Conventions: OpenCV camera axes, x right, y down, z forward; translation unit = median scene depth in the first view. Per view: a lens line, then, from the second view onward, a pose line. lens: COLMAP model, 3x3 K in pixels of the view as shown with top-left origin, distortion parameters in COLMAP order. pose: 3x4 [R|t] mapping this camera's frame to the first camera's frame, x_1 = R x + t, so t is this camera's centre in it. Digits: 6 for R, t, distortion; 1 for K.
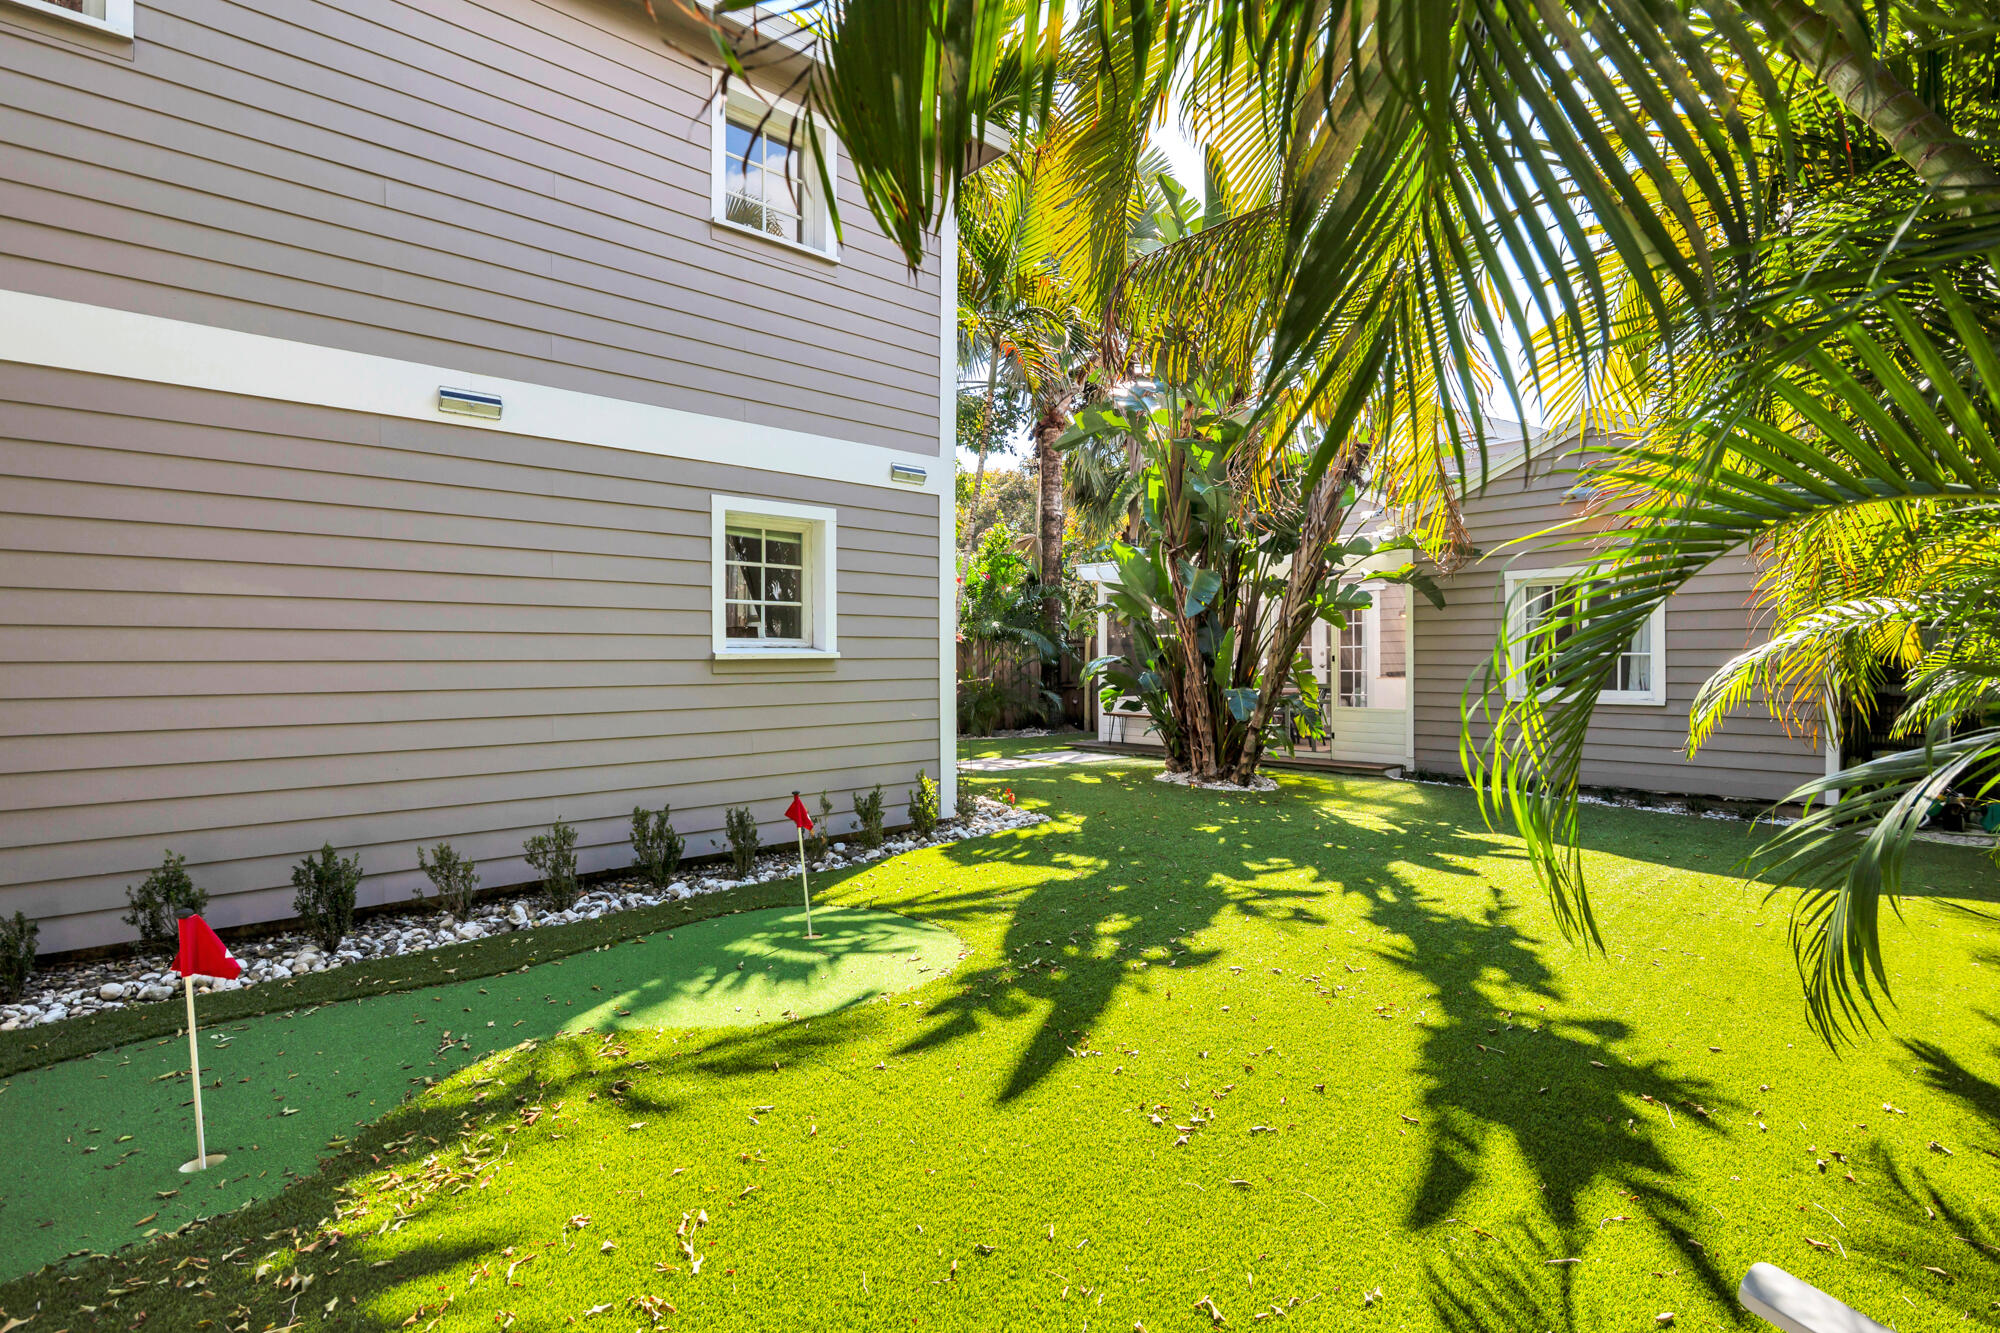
lens RADIAL K [[955.2, 0, 1010.0], [0, 955.2, 653.1], [0, 0, 1]] dist [-0.013056, 0.000762]
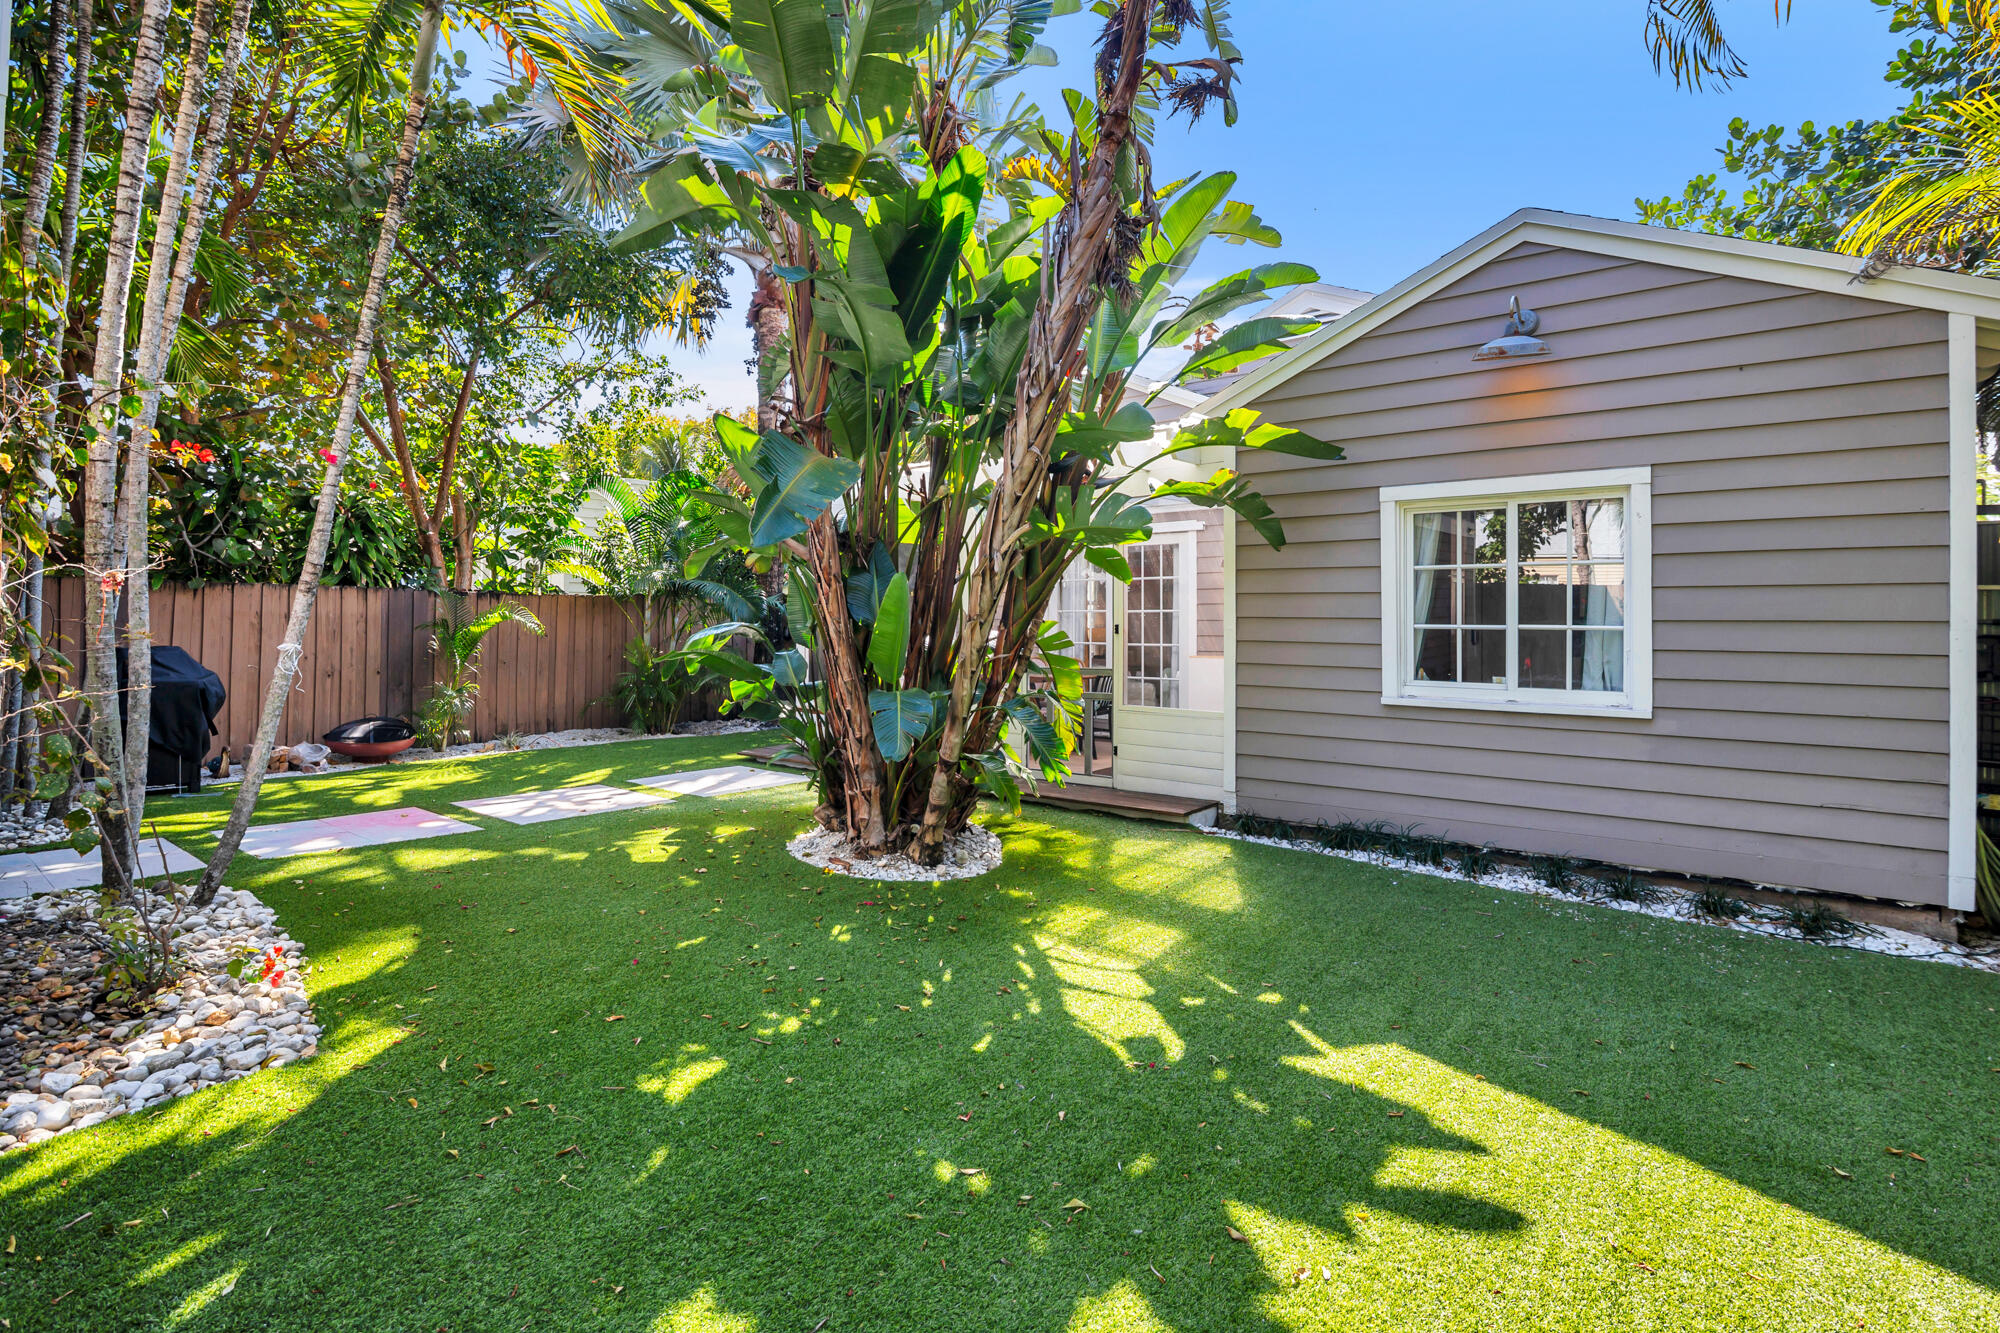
lens RADIAL K [[955.2, 0, 979.8], [0, 955.2, 612.9], [0, 0, 1]] dist [-0.013056, 0.000762]
pose [[0.993012, 0.007167, 0.117799, 0.200811], [-0.006772, 0.999970, -0.003756, -0.003103], [-0.117823, 0.002932, 0.993030, 0.438544]]
